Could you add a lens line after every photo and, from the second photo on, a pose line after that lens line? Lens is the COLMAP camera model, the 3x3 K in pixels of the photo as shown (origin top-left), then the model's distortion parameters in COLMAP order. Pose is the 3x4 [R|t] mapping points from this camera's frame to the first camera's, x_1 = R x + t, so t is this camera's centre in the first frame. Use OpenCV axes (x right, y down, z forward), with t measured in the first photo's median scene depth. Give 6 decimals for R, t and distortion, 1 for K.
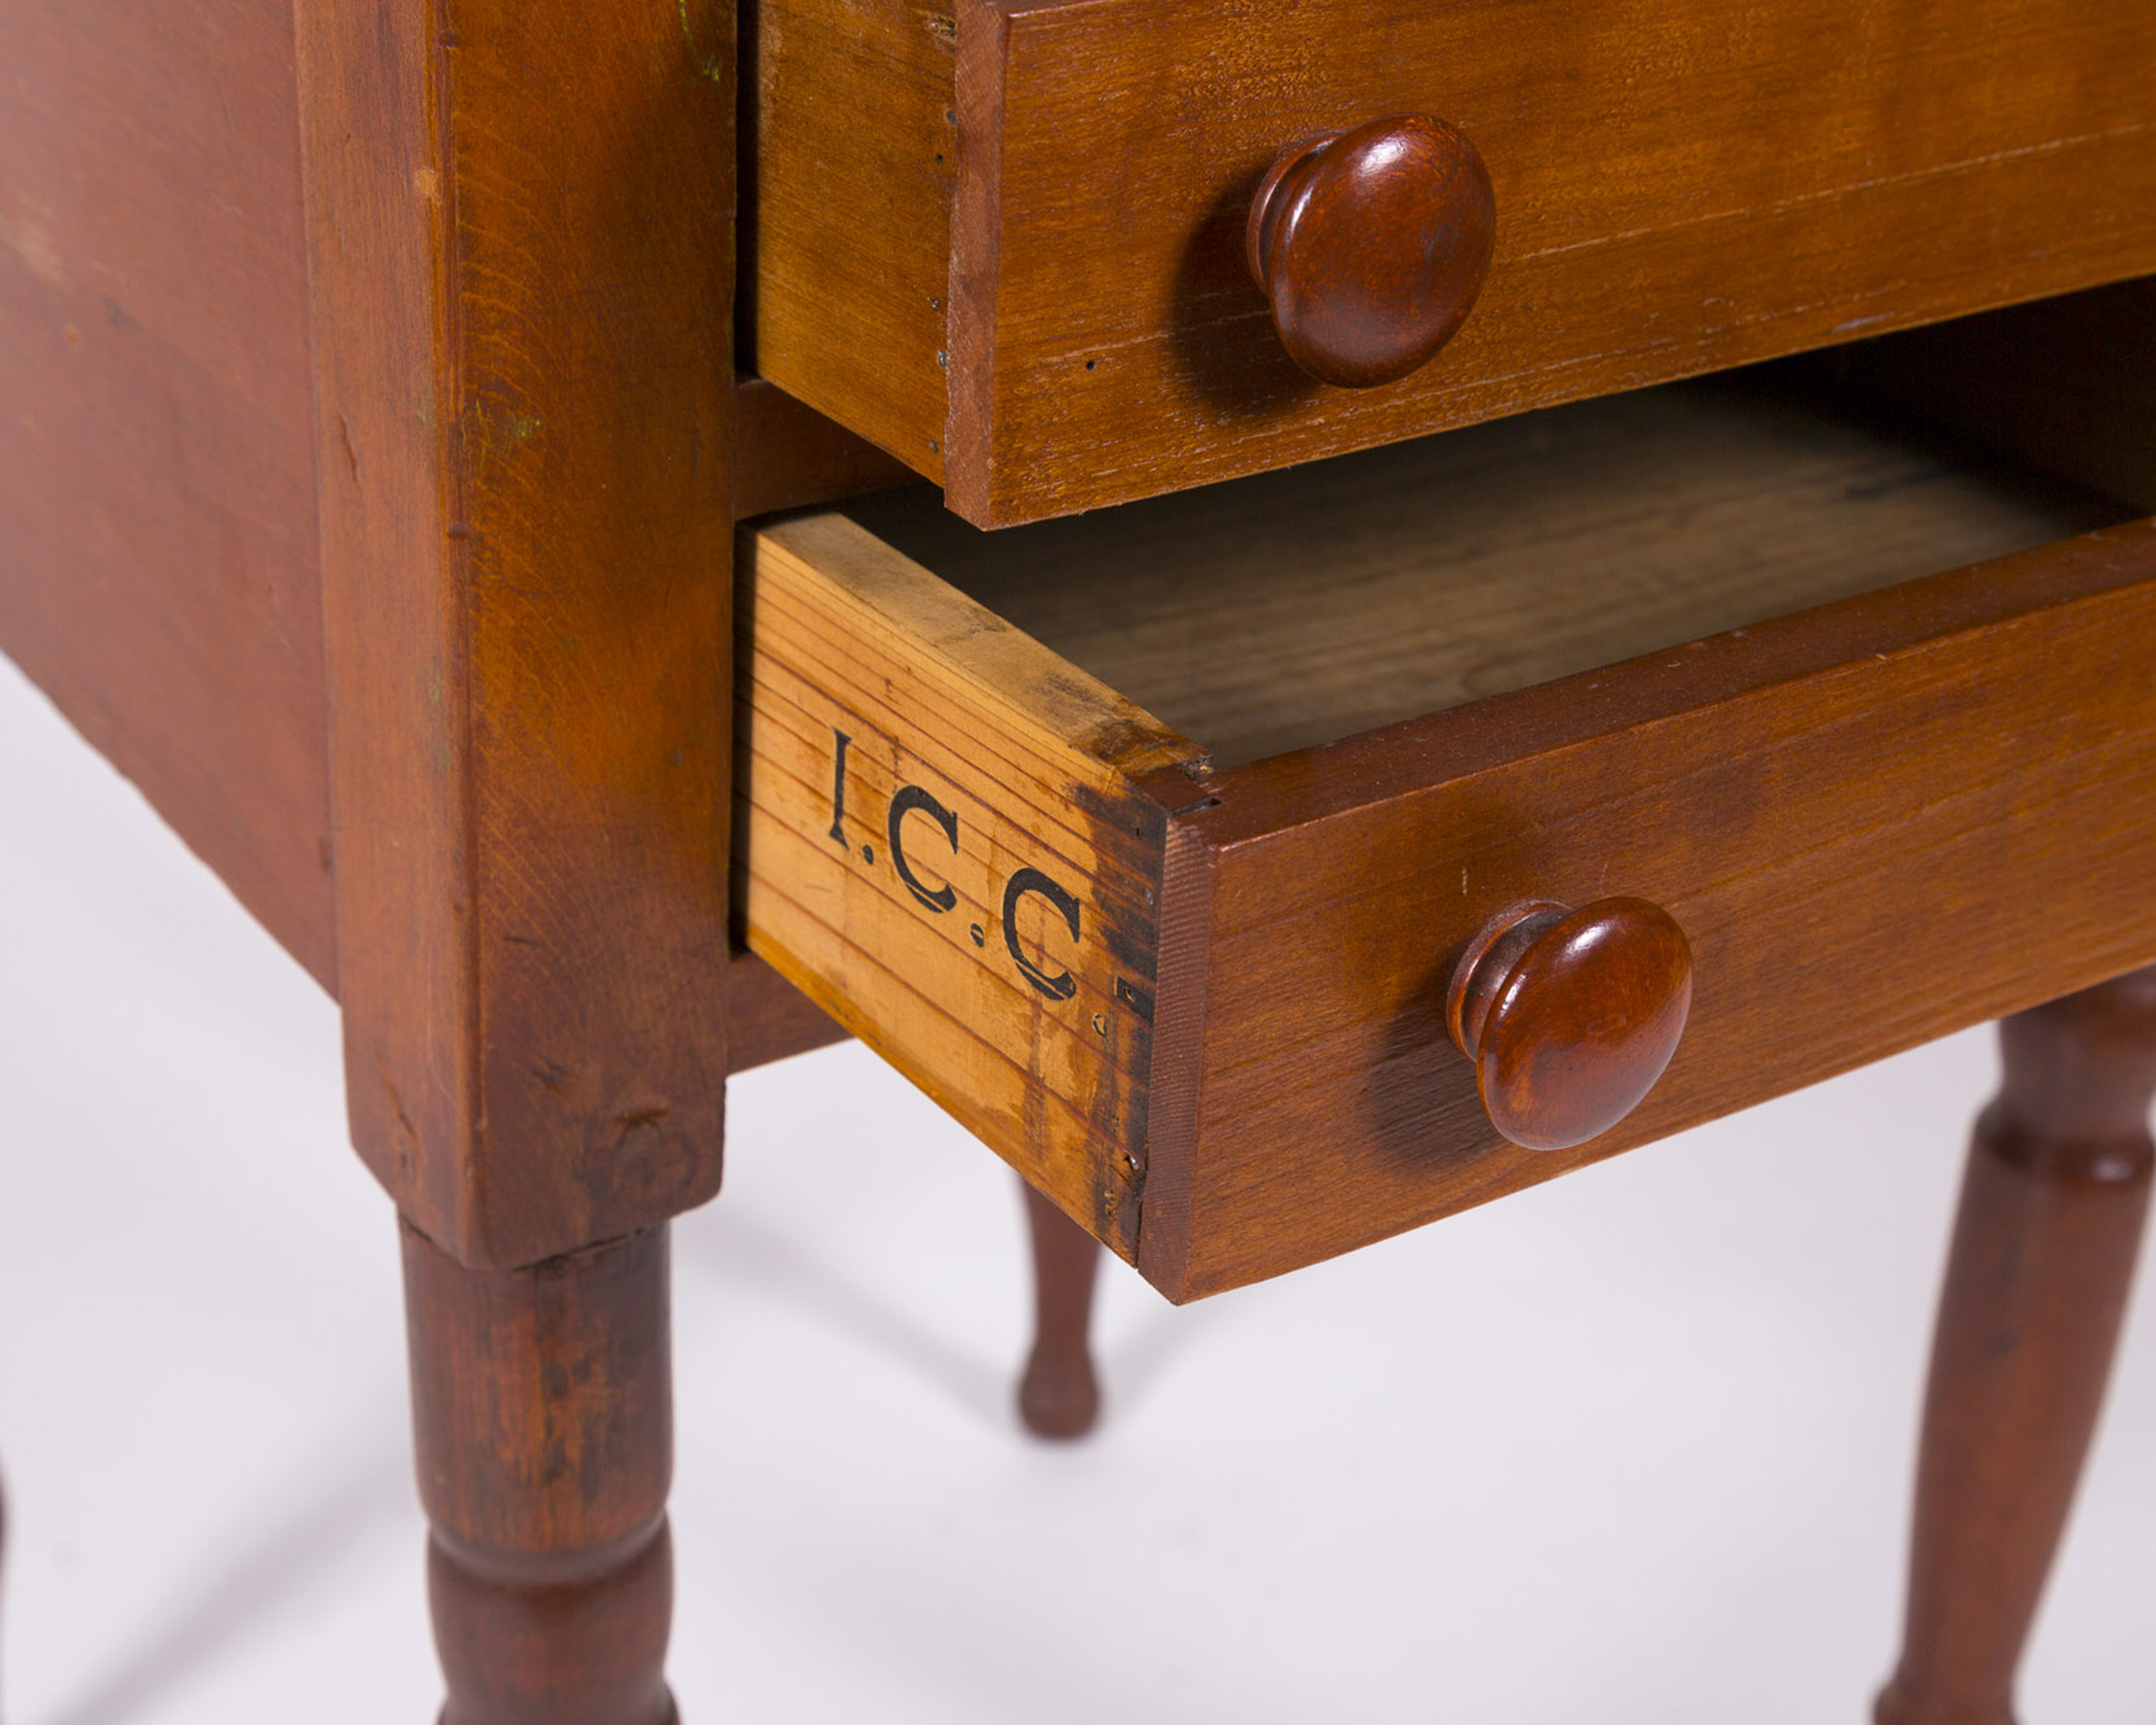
lens RADIAL K [[3657.2, 0, 1074.4], [0, 3657.2, 900.3], [0, 0, 1]] dist [0.010219, 0.084788]
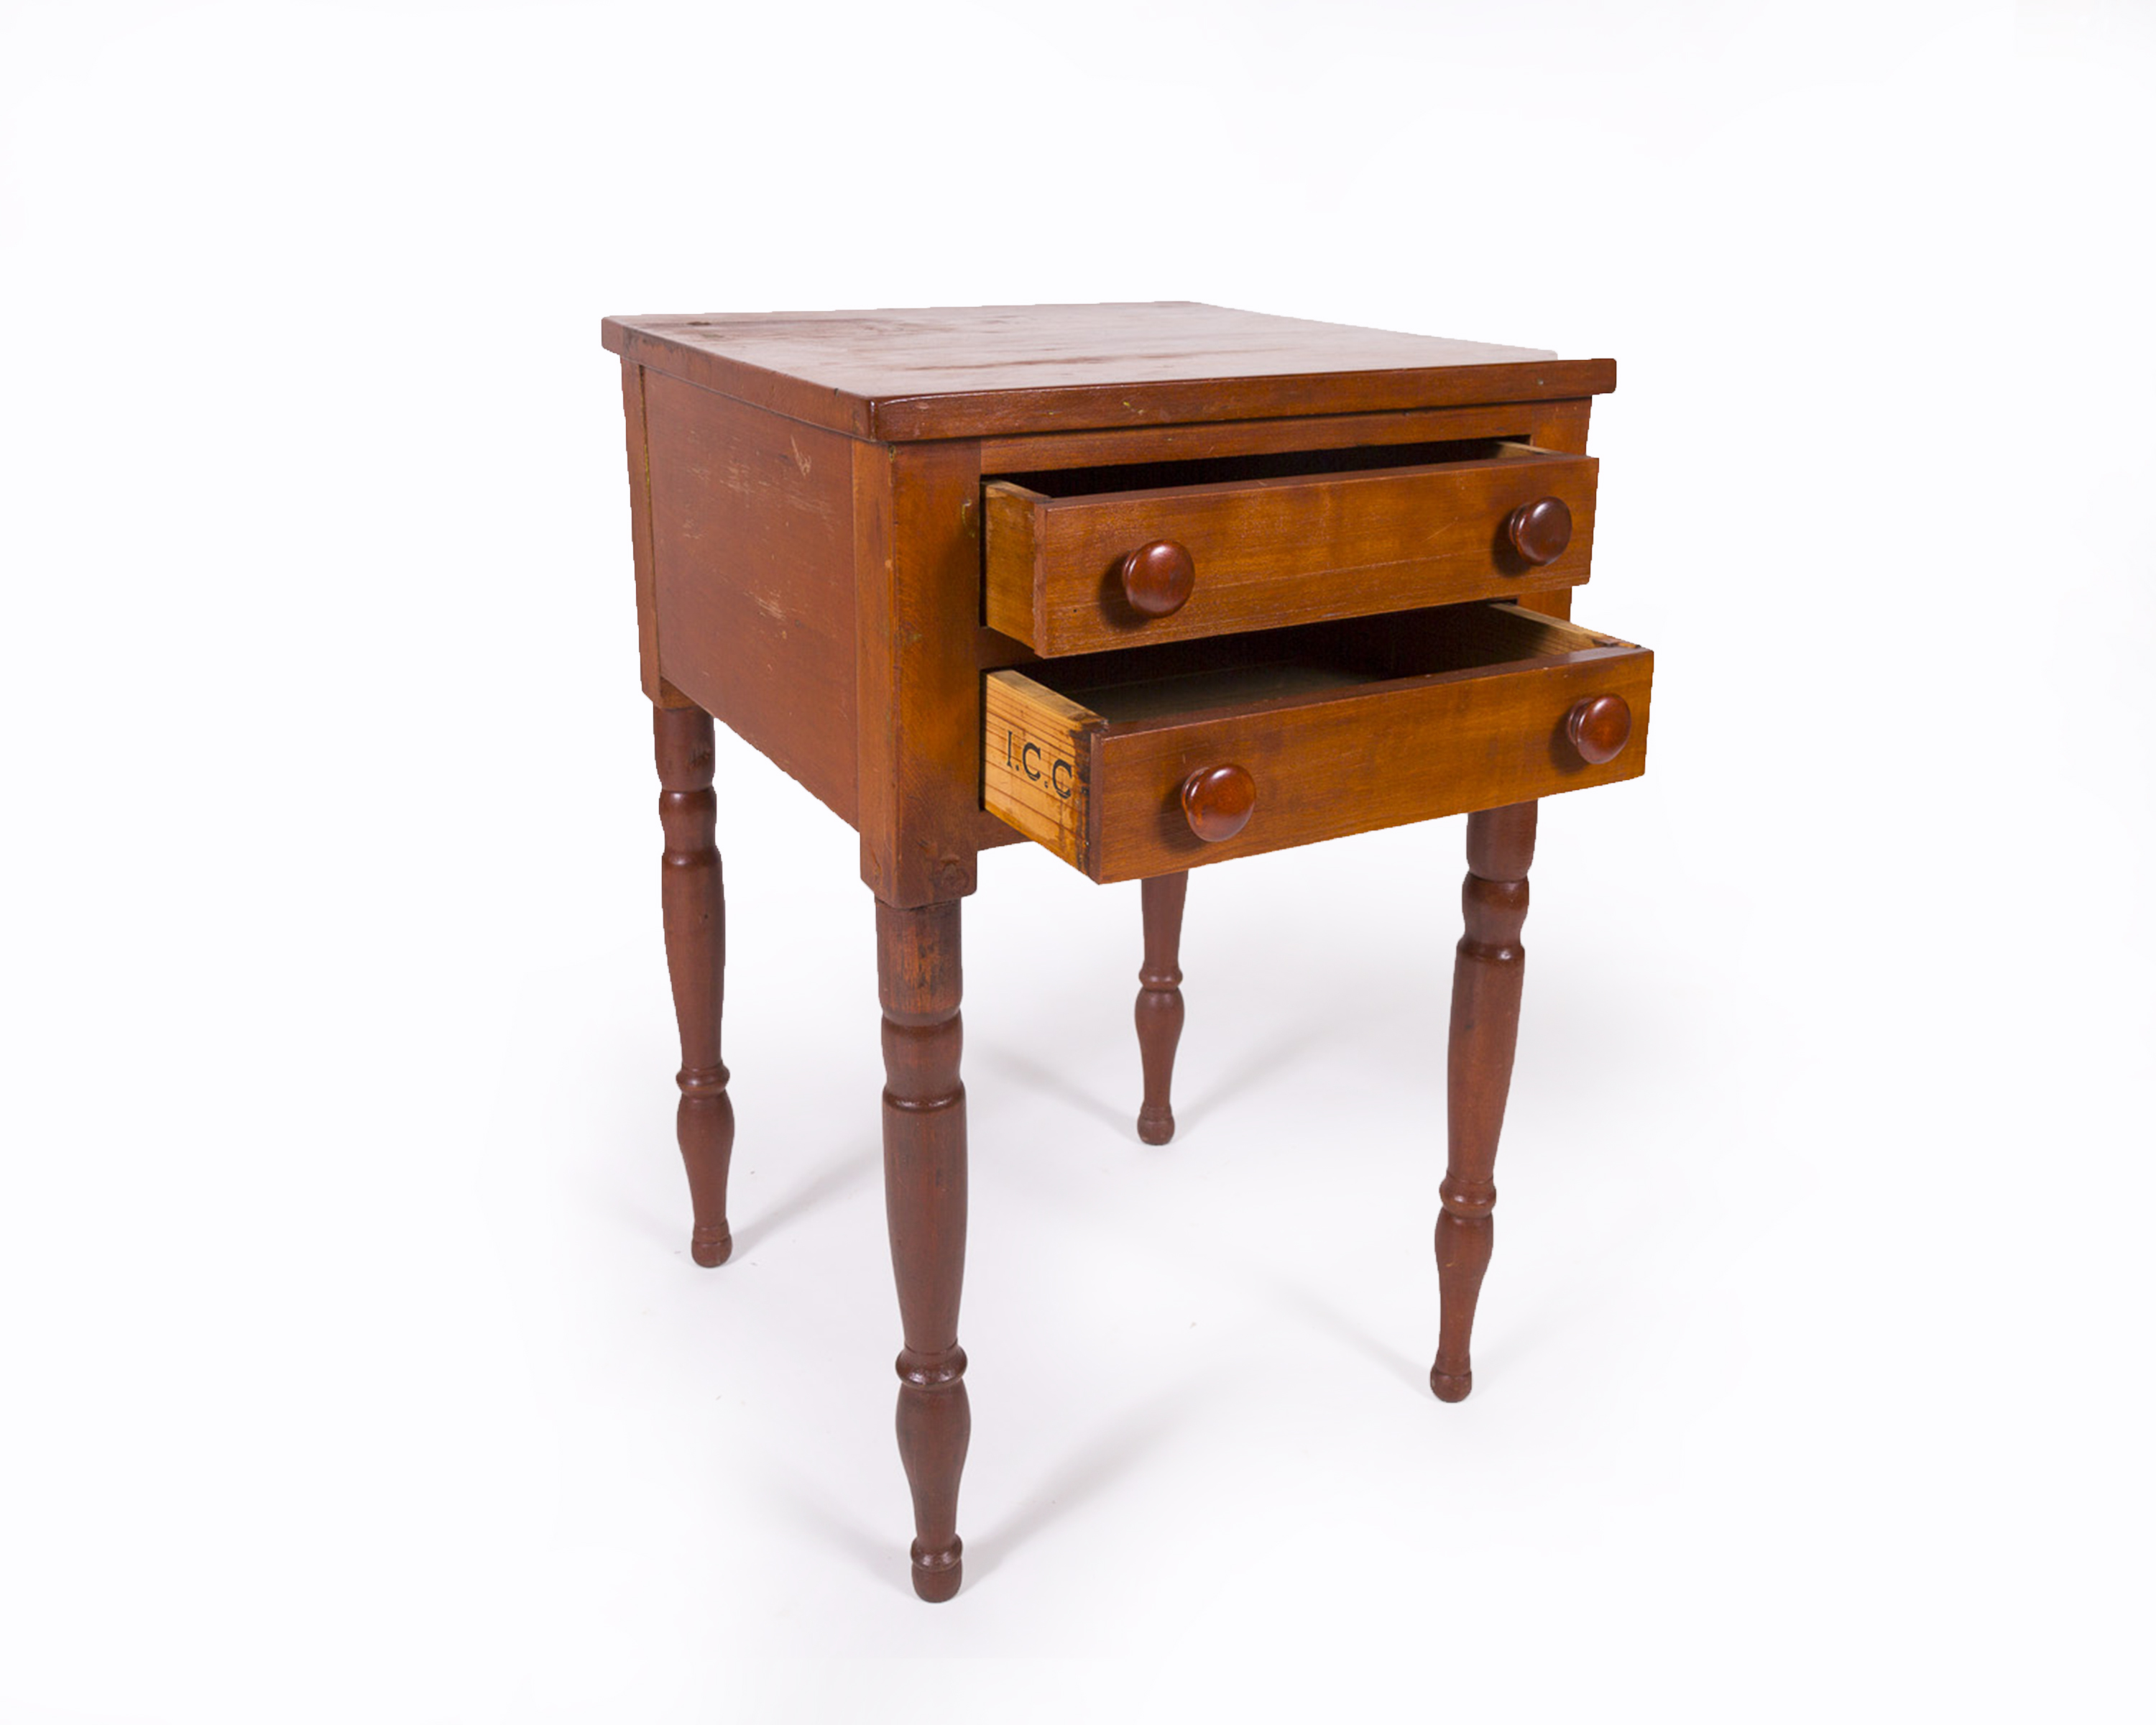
lens RADIAL K [[1889.9, 0, 1128.2], [0, 1889.9, 738.7], [0, 0, 1]] dist [0.003750, -0.000785]
pose [[0.997231, -0.004084, -0.074260, 0.174358], [-0.009772, 0.982639, -0.185272, 0.283751], [0.073727, 0.185485, 0.979877, -0.682274]]
